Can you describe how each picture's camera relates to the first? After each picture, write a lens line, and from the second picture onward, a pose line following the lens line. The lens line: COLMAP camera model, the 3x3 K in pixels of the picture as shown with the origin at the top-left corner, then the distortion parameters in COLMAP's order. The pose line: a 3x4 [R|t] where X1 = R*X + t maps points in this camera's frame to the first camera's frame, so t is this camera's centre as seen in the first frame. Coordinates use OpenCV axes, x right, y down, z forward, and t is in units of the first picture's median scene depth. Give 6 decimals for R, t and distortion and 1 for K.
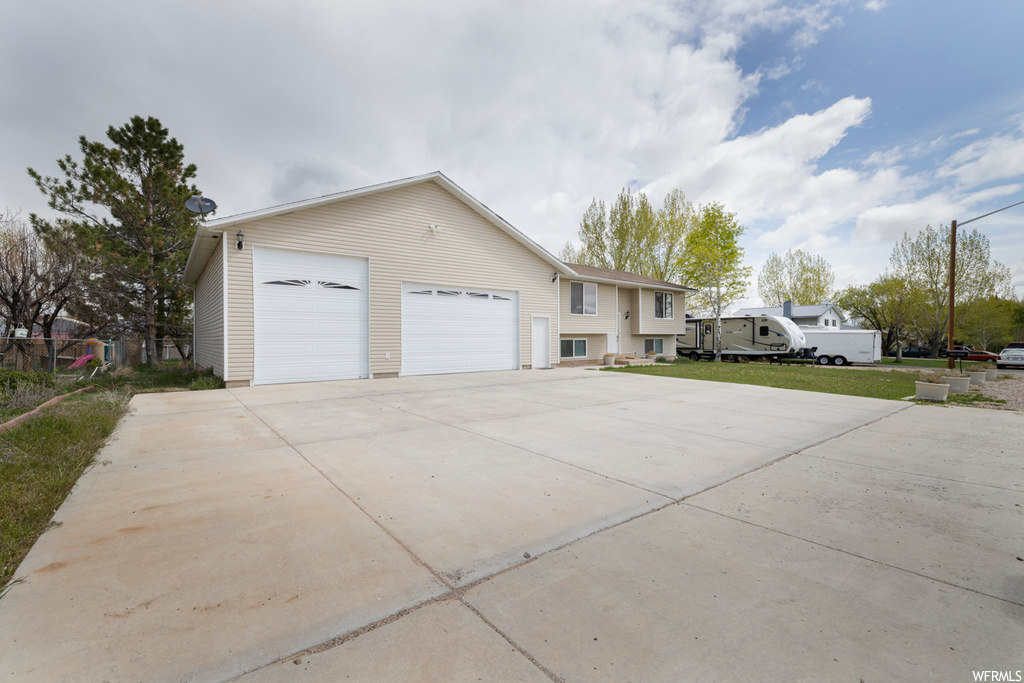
lens RADIAL K [[445.3, 0, 512.0], [0, 445.3, 341.5], [0, 0, 1]] dist [-0.001166, -0.000005]
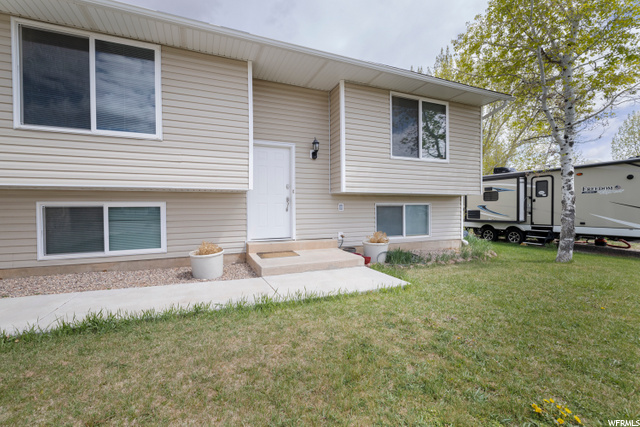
lens RADIAL K [[278.3, 0, 320.0], [0, 278.3, 213.5], [0, 0, 1]] dist [-0.001166, -0.000005]
pose [[0.962252, 0.000873, -0.272158, 0.338463], [0.001950, 0.999947, 0.010103, 0.000074], [0.272153, -0.010252, 0.962199, 0.742617]]
